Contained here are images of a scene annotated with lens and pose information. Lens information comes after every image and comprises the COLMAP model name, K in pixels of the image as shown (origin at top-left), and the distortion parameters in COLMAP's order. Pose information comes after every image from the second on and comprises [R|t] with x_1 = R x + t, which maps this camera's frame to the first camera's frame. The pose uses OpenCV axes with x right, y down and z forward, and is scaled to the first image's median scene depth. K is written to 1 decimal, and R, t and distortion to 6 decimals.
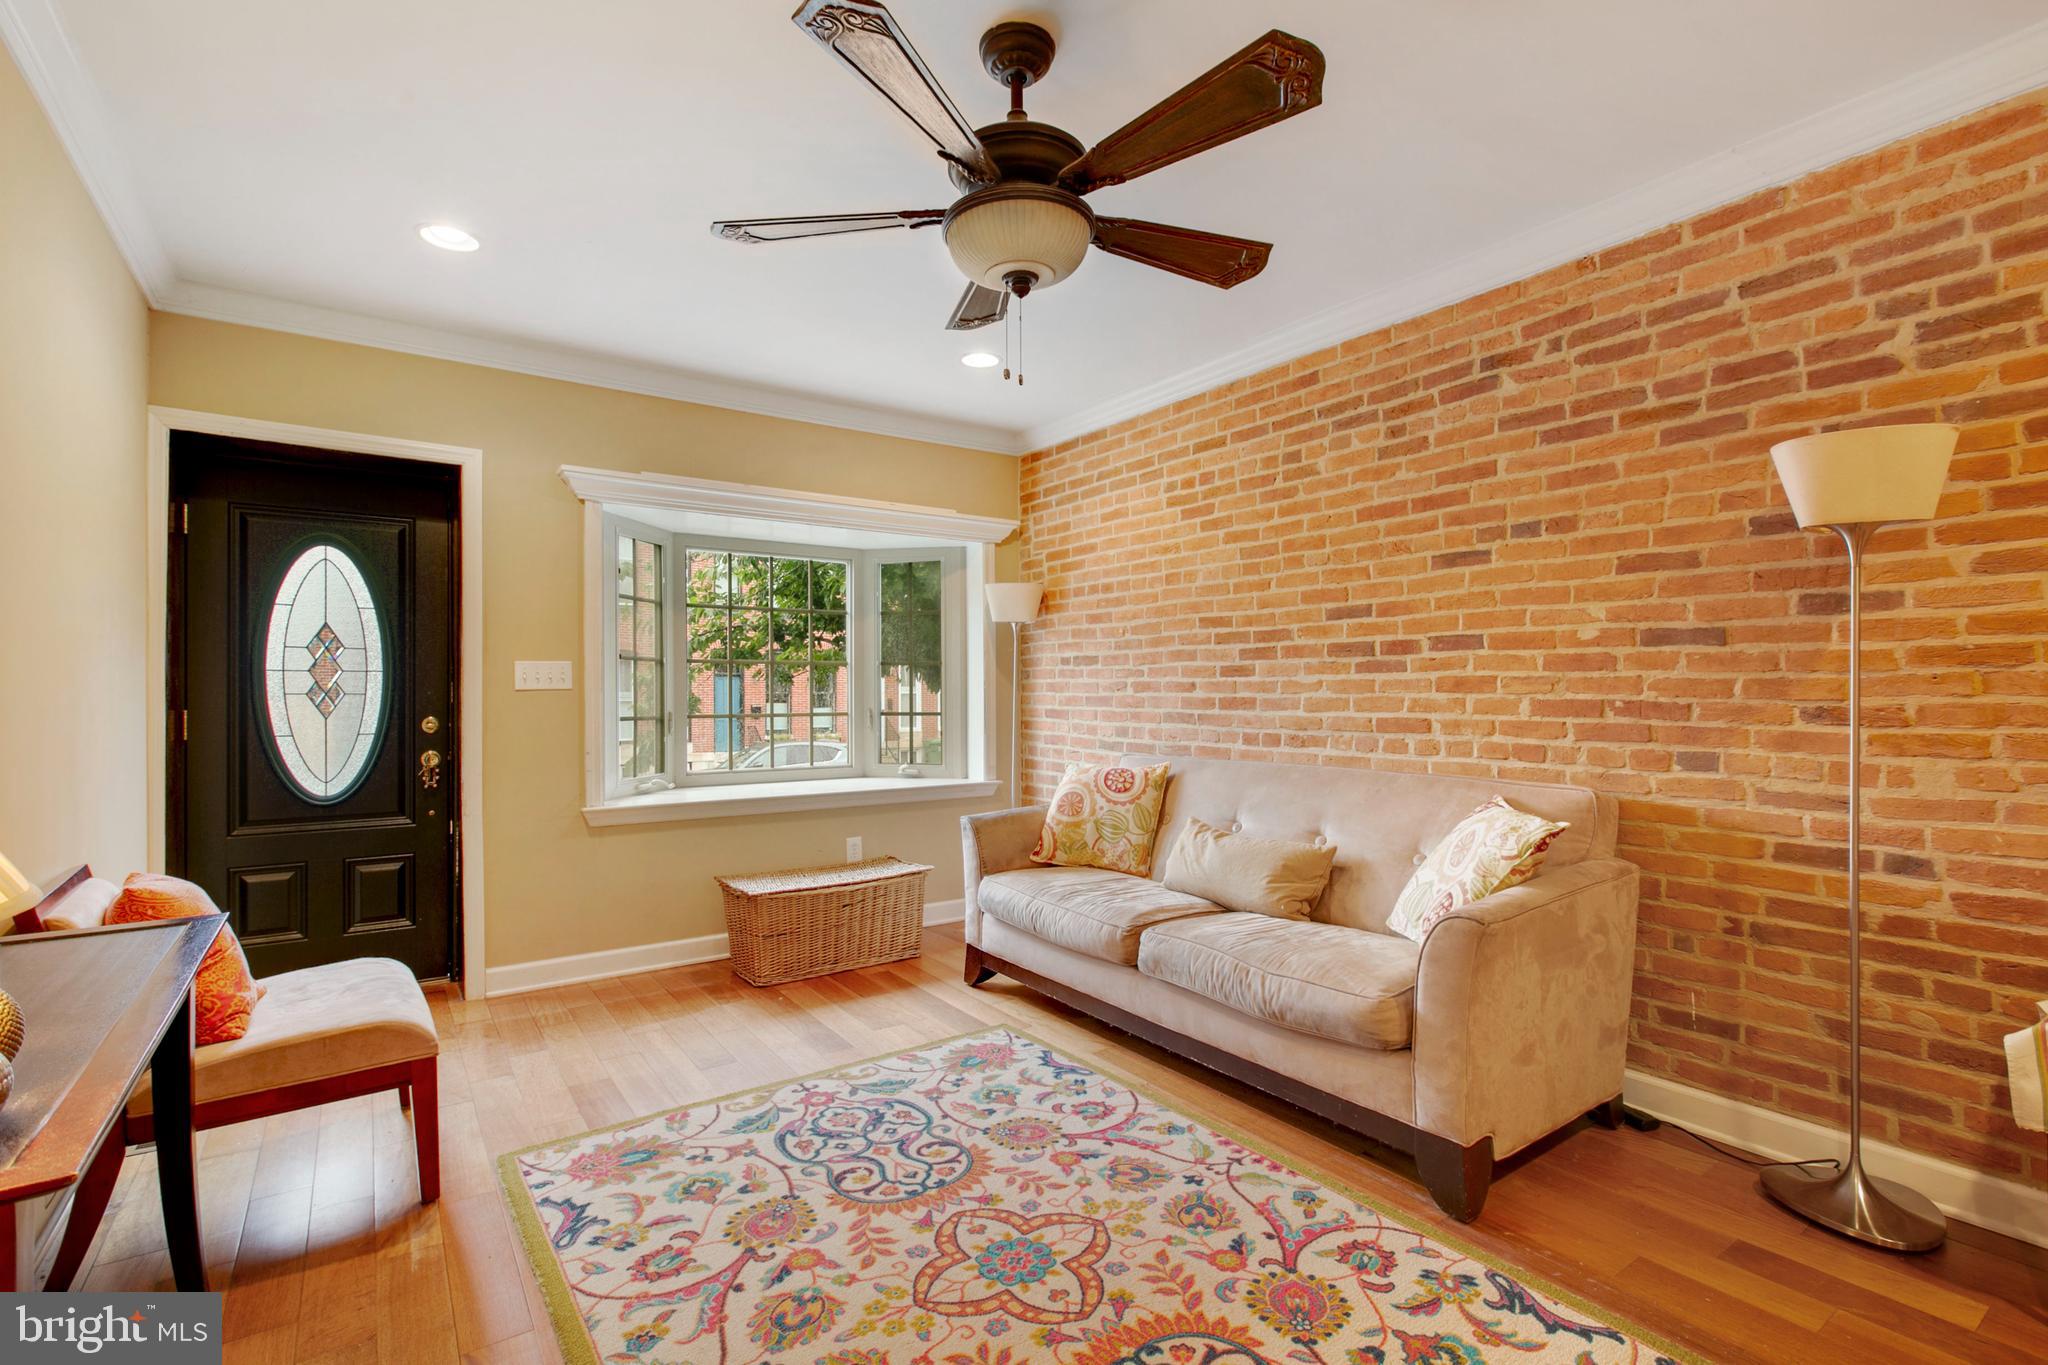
lens RADIAL K [[936.5, 0, 1020.1], [0, 936.5, 698.8], [0, 0, 1]] dist [-0.006988, 0.000007]
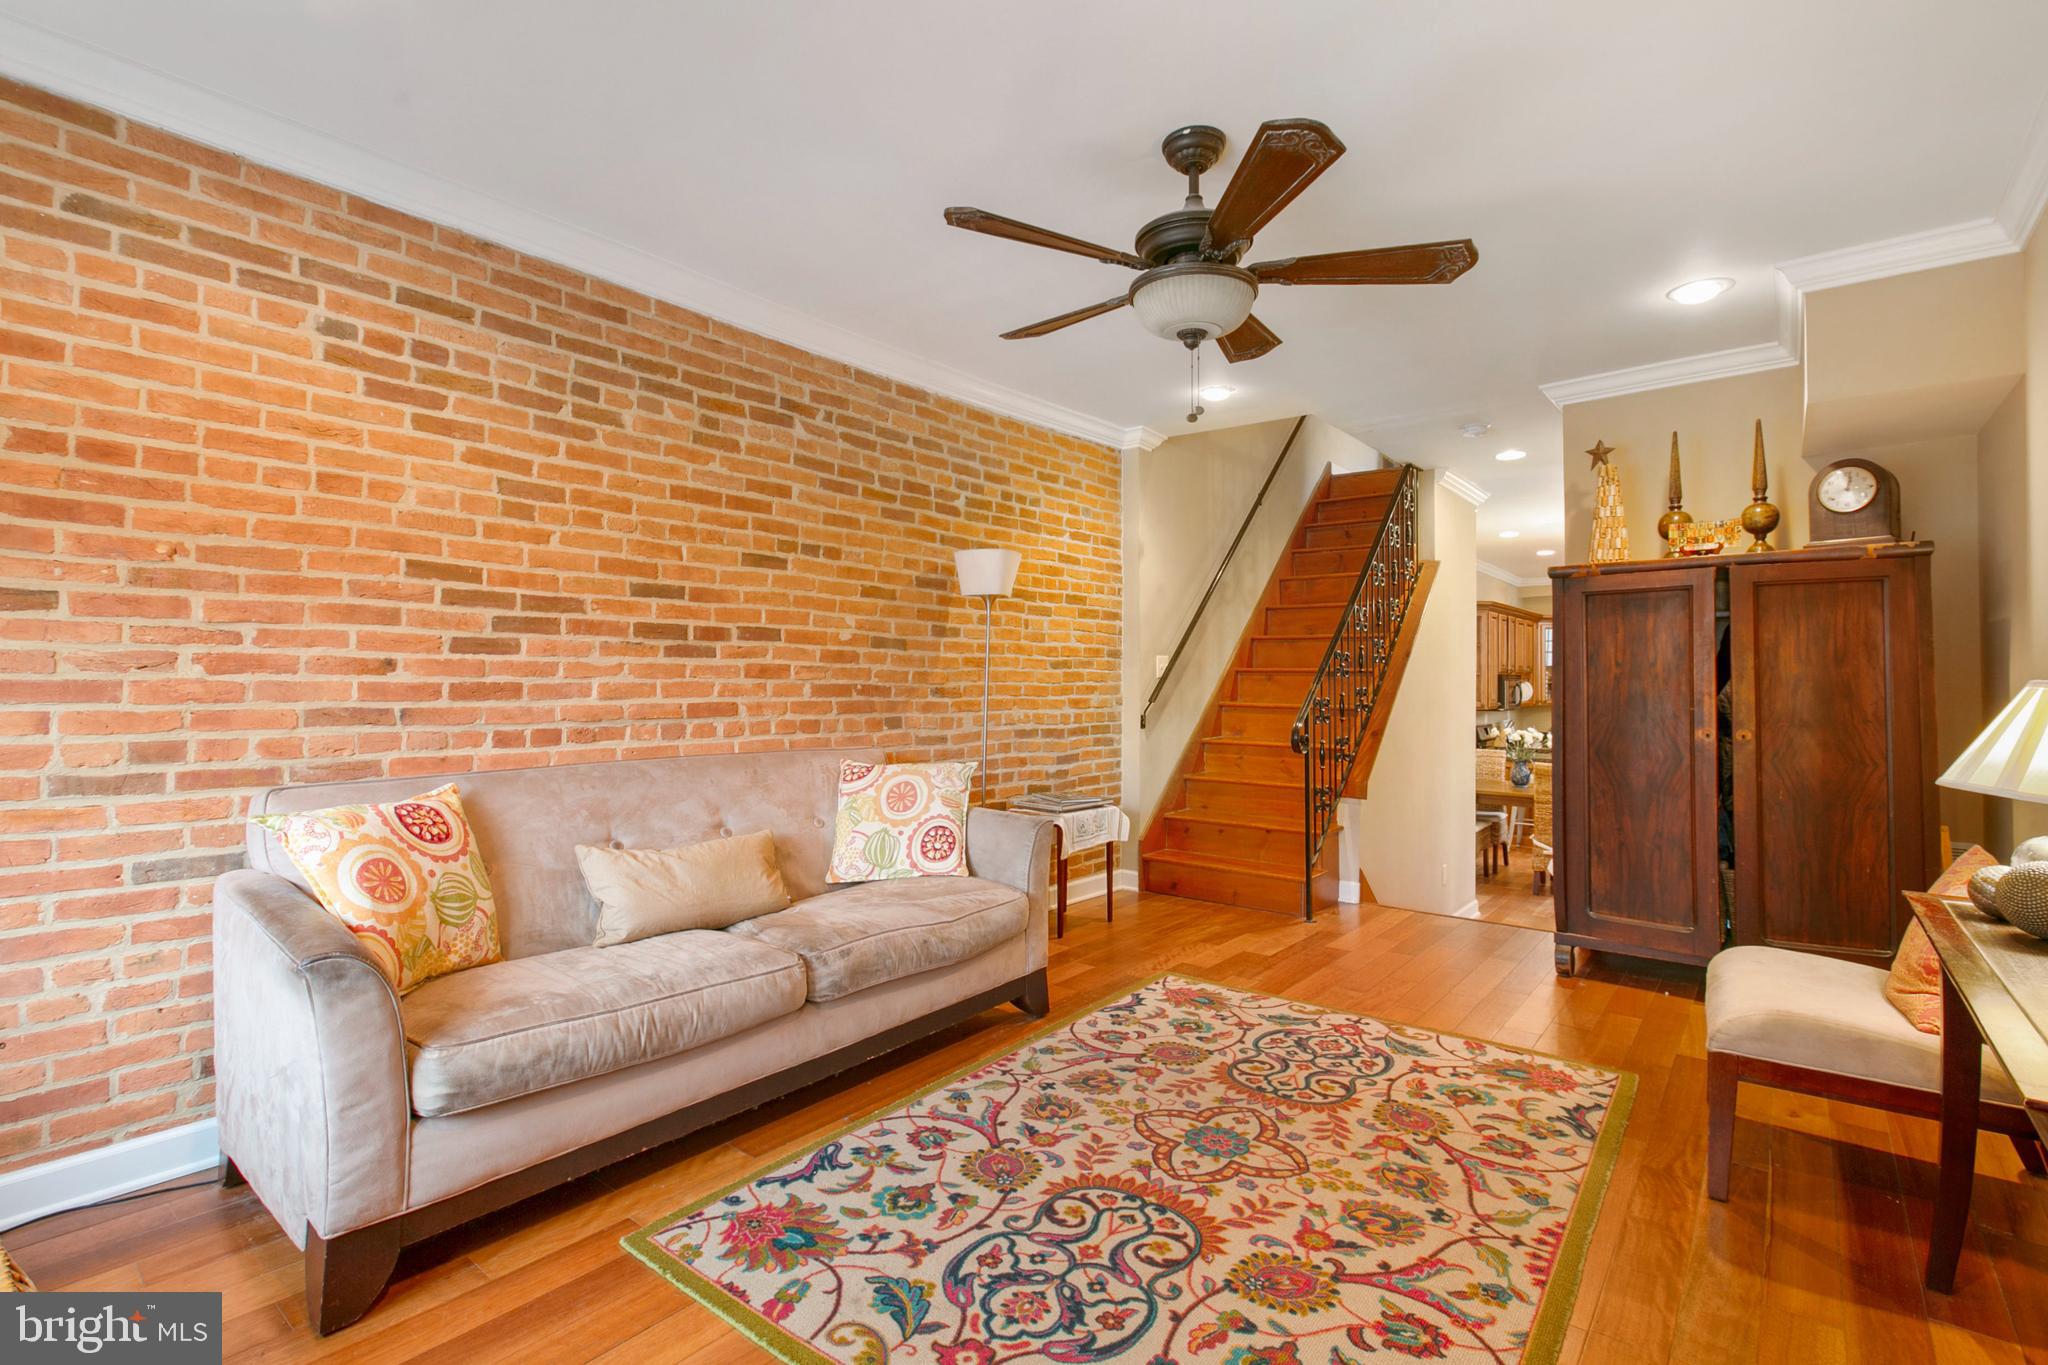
lens RADIAL K [[936.5, 0, 1029.8], [0, 936.5, 671.0], [0, 0, 1]] dist [-0.006988, 0.000007]
pose [[-0.277429, 0.011954, 0.960672, -0.814517], [0.003158, 0.999929, -0.011531, -0.001585], [-0.960741, -0.000165, -0.277446, 1.145019]]
